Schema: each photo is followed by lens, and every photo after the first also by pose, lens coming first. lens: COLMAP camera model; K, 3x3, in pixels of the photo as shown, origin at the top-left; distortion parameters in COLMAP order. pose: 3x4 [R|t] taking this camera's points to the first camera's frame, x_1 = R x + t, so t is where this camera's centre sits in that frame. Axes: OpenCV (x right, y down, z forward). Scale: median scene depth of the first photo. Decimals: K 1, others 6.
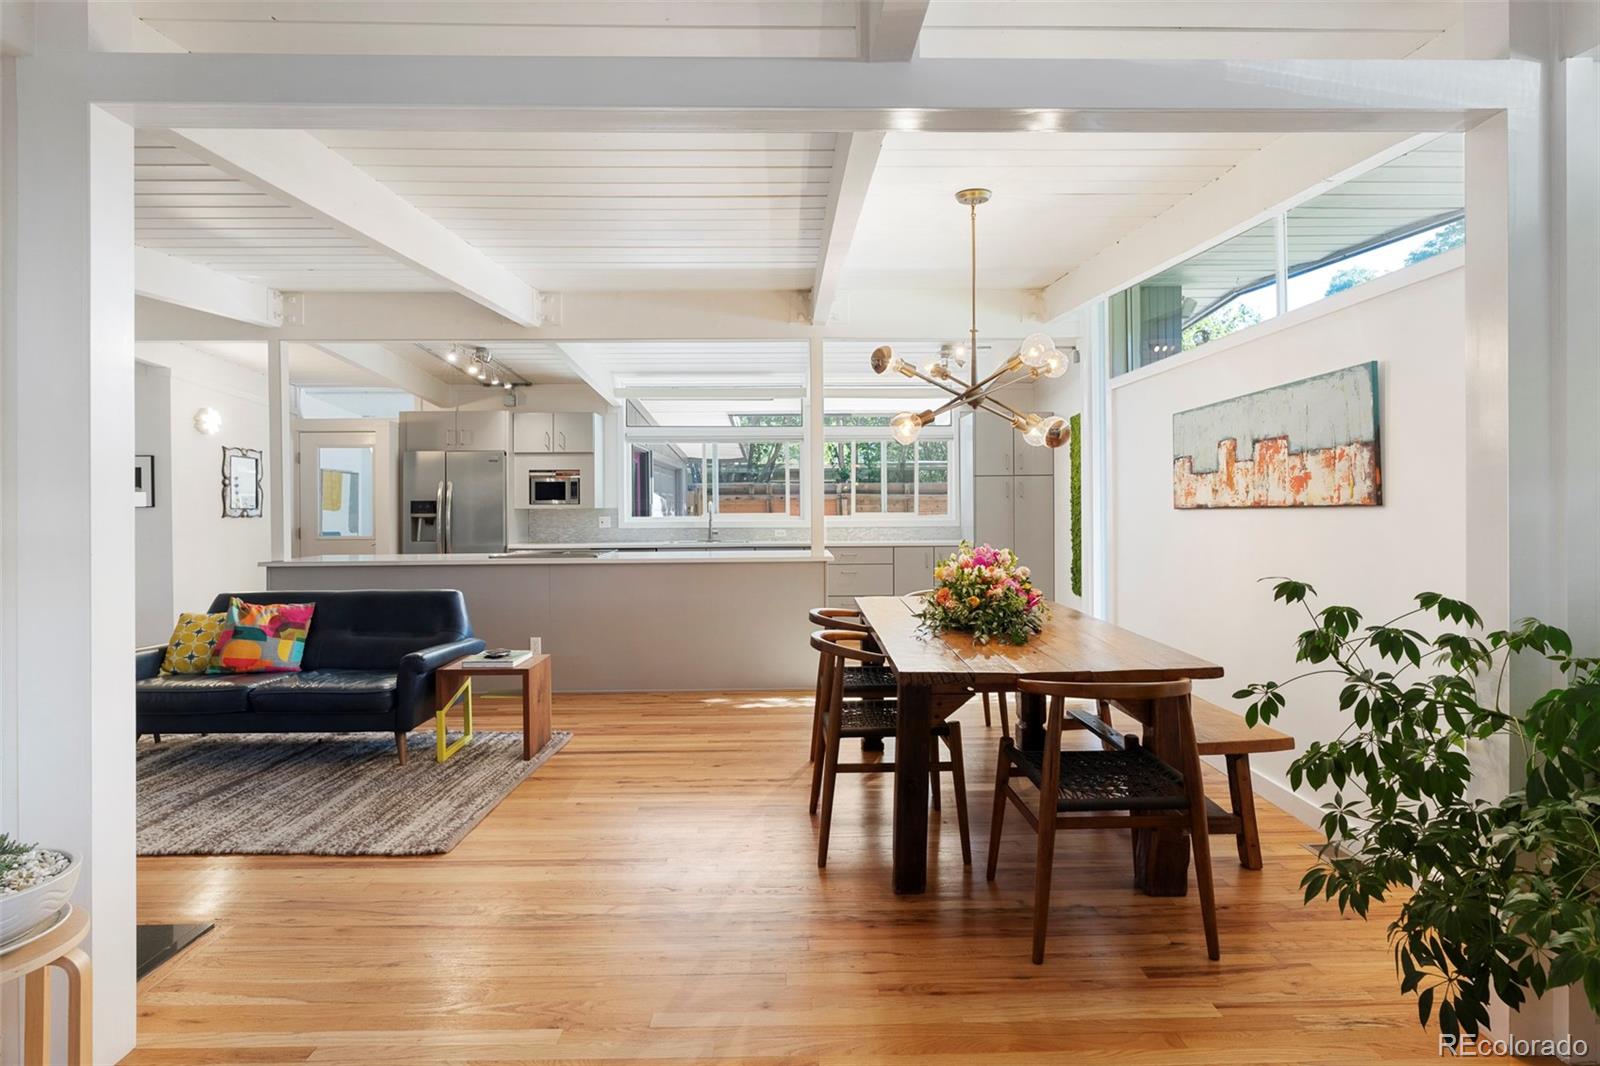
lens RADIAL K [[830.8, 0, 809.0], [0, 830.8, 499.5], [0, 0, 1]] dist [-0.020919, 0.000222]
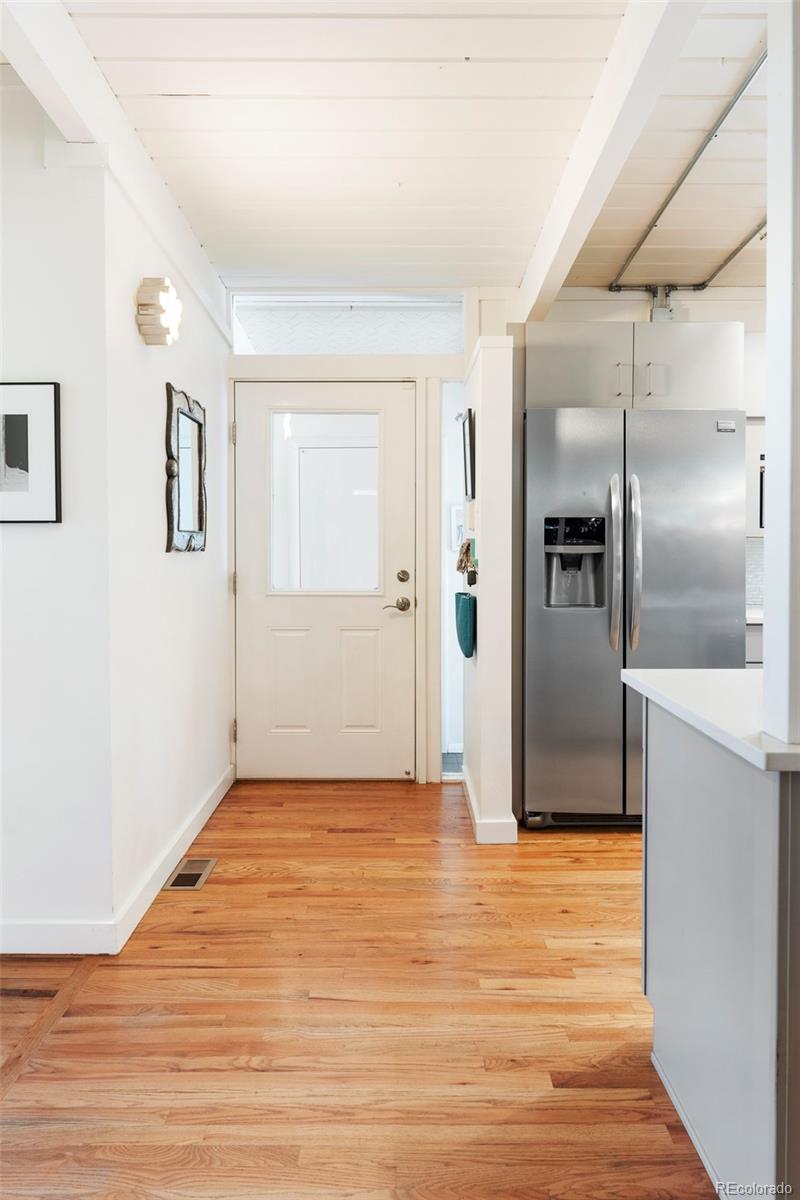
lens RADIAL K [[855.1, 0, 400.0], [0, 855.1, 554.6], [0, 0, 1]] dist [-0.001478, -0.000303]
pose [[0.999579, 0.007637, -0.027997, -0.552662], [-0.007168, 0.999833, 0.016804, 0.015001], [0.028121, -0.016597, 0.999467, 0.531208]]
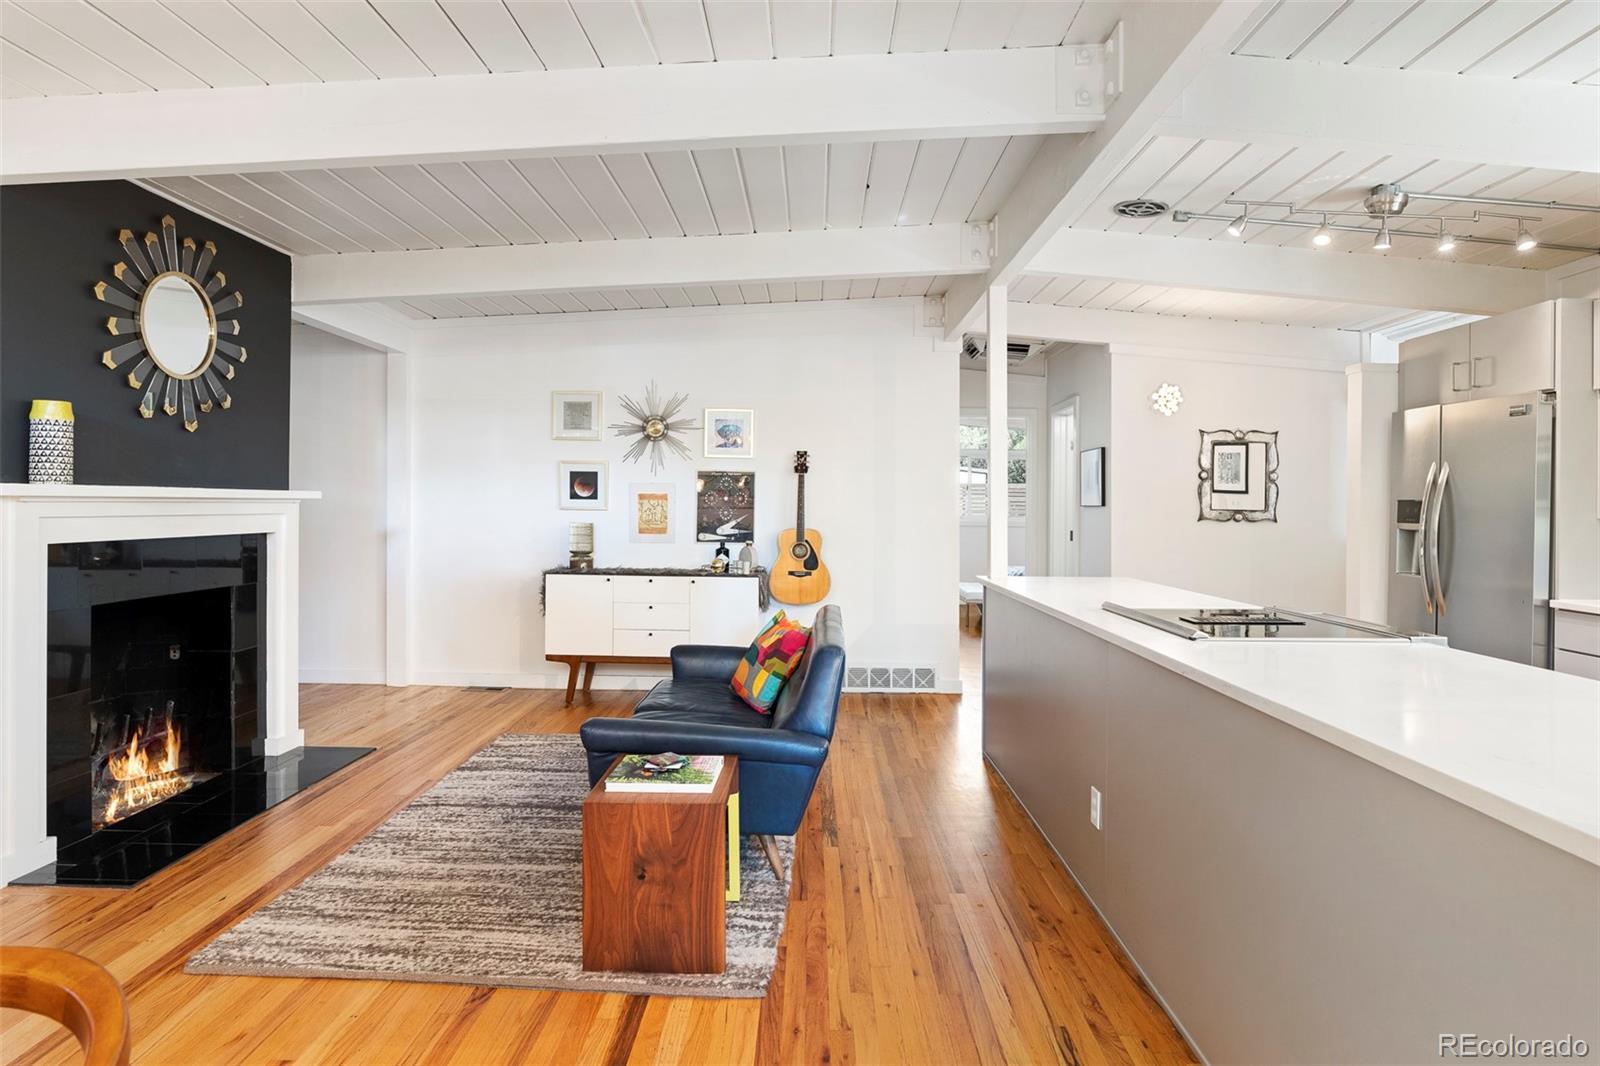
lens RADIAL K [[872.4, 0, 804.4], [0, 872.4, 505.7], [0, 0, 1]] dist [-0.012749, 0.001128]
pose [[-0.036836, 0.007872, -0.999290, 0.120611], [-0.004066, 0.999960, 0.008028, 0.002204], [0.999313, 0.004359, -0.036803, 0.625665]]
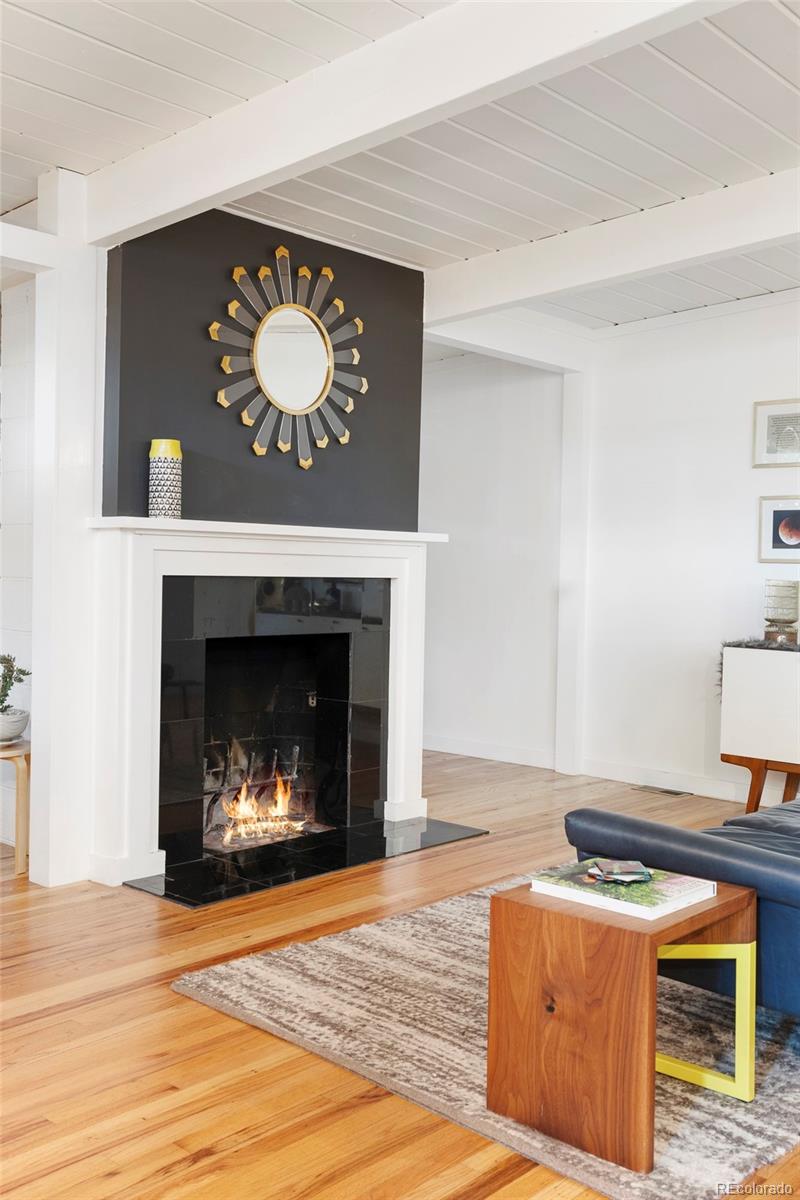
lens RADIAL K [[1160.4, 0, 400.0], [0, 1160.4, 600.0], [0, 0, 1]] dist [0.015113, -0.001604]
pose [[-0.689730, 0.012294, -0.723962, 0.067975], [-0.012756, 0.999494, 0.029125, 0.018445], [0.723954, 0.029323, -0.689225, 0.738314]]
